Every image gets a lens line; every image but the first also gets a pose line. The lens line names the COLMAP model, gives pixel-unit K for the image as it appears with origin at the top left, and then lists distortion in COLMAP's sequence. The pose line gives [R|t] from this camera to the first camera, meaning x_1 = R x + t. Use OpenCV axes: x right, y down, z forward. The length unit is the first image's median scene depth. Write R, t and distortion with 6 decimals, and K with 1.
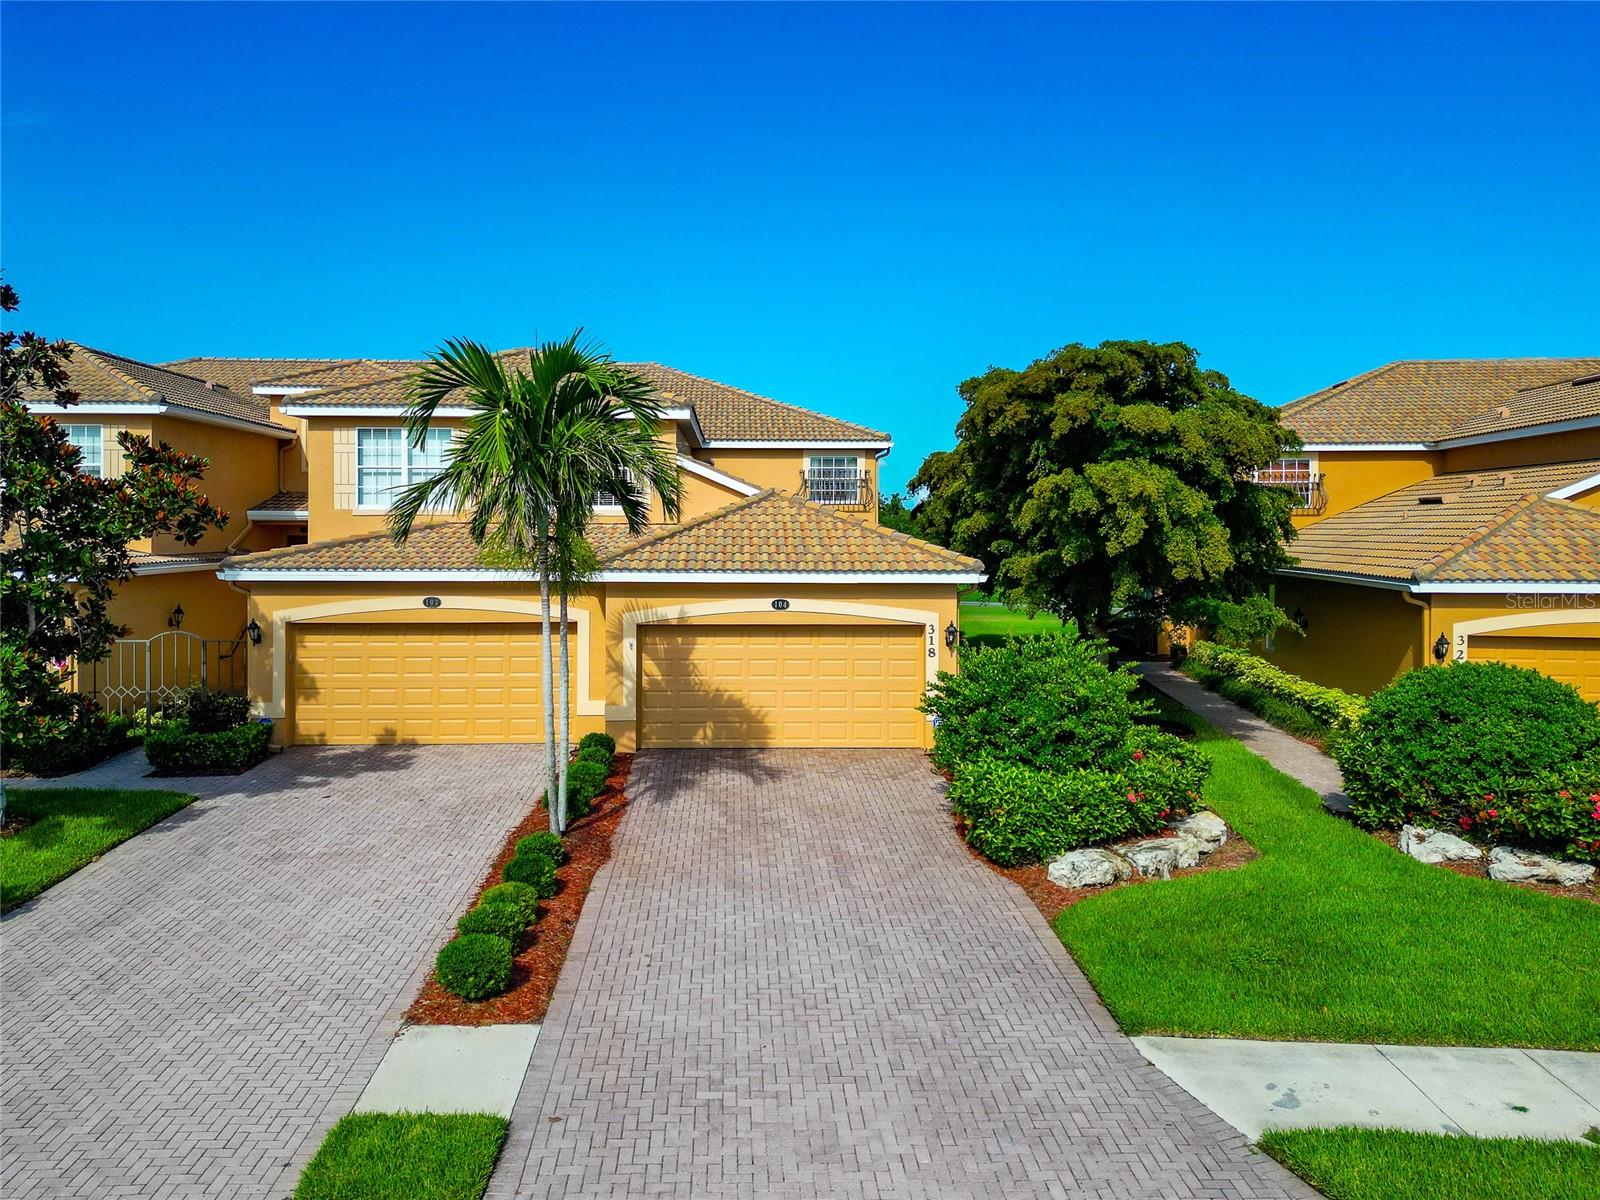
lens RADIAL K [[1171.0, 0, 800.0], [0, 1171.0, 600.0], [0, 0, 1]] dist [0.017555, -0.001589]
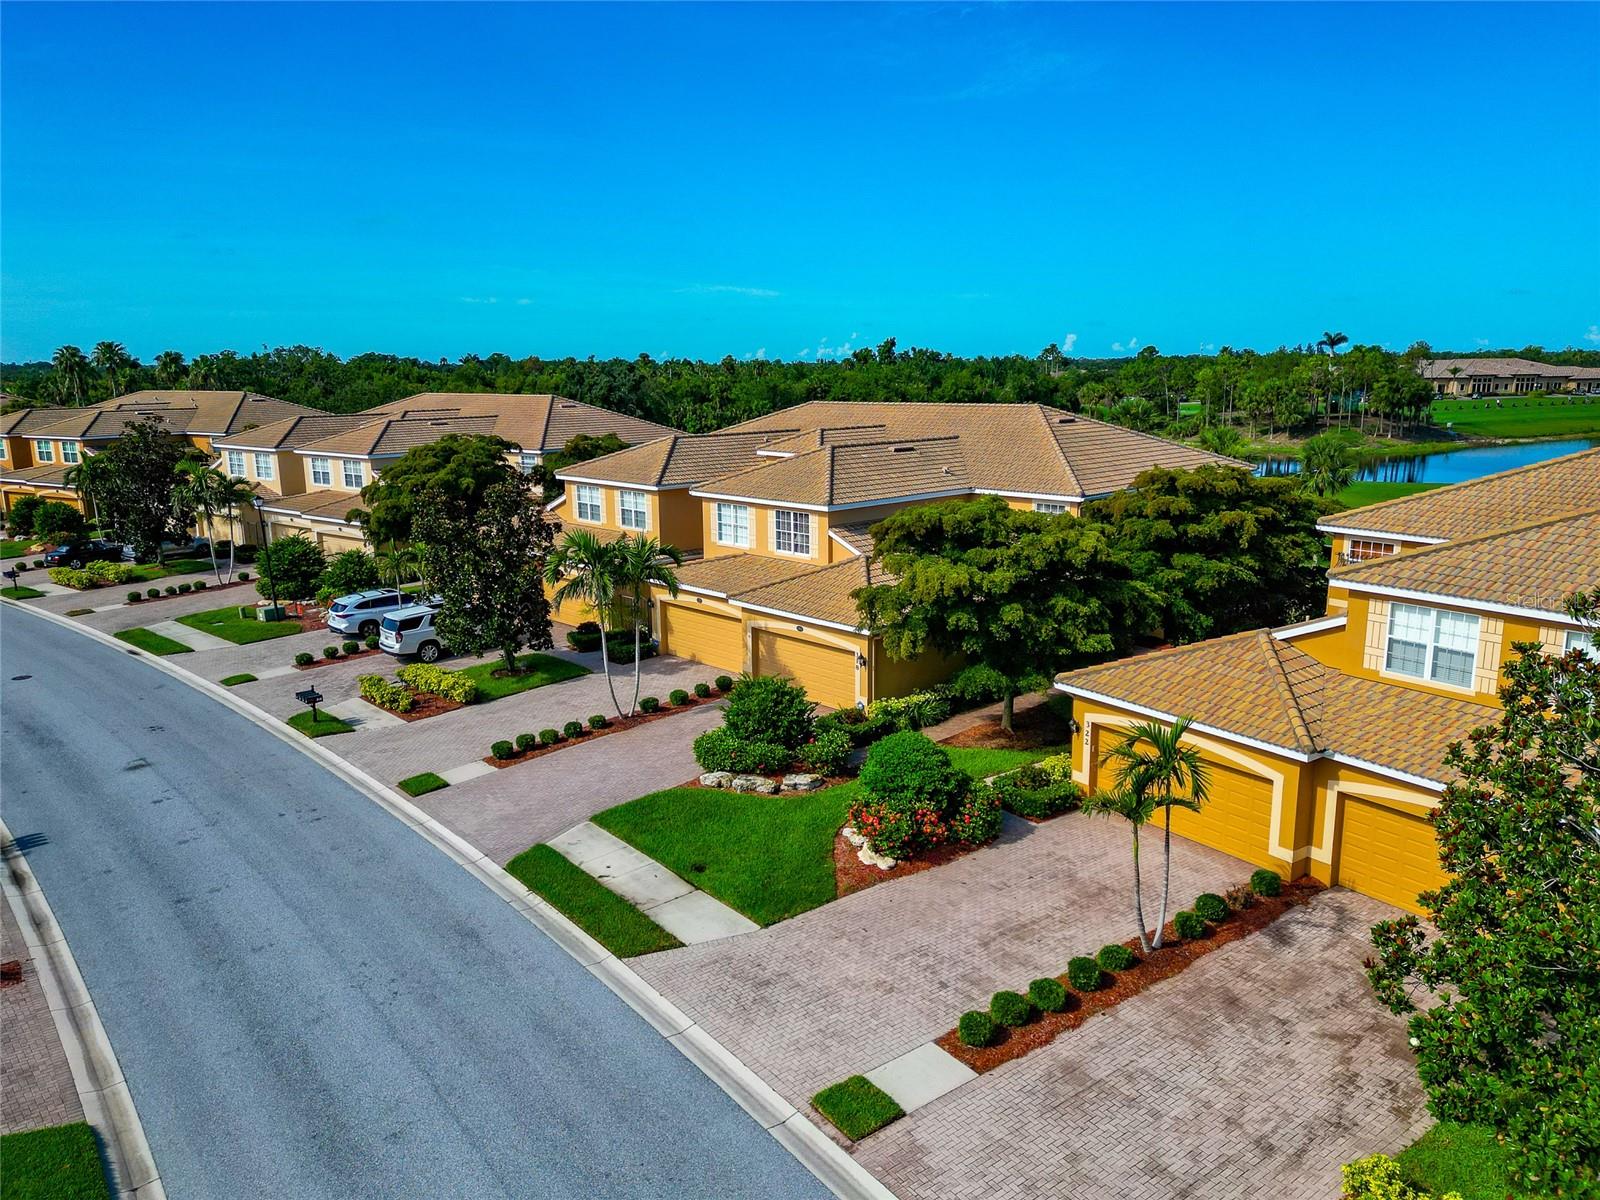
lens RADIAL K [[1171.0, 0, 800.0], [0, 1171.0, 600.0], [0, 0, 1]] dist [0.017555, -0.001589]
pose [[0.660845, 0.140811, -0.737194, 1.389015], [-0.056626, 0.988797, 0.138109, -0.306963], [0.748383, -0.049524, 0.661415, -0.252235]]
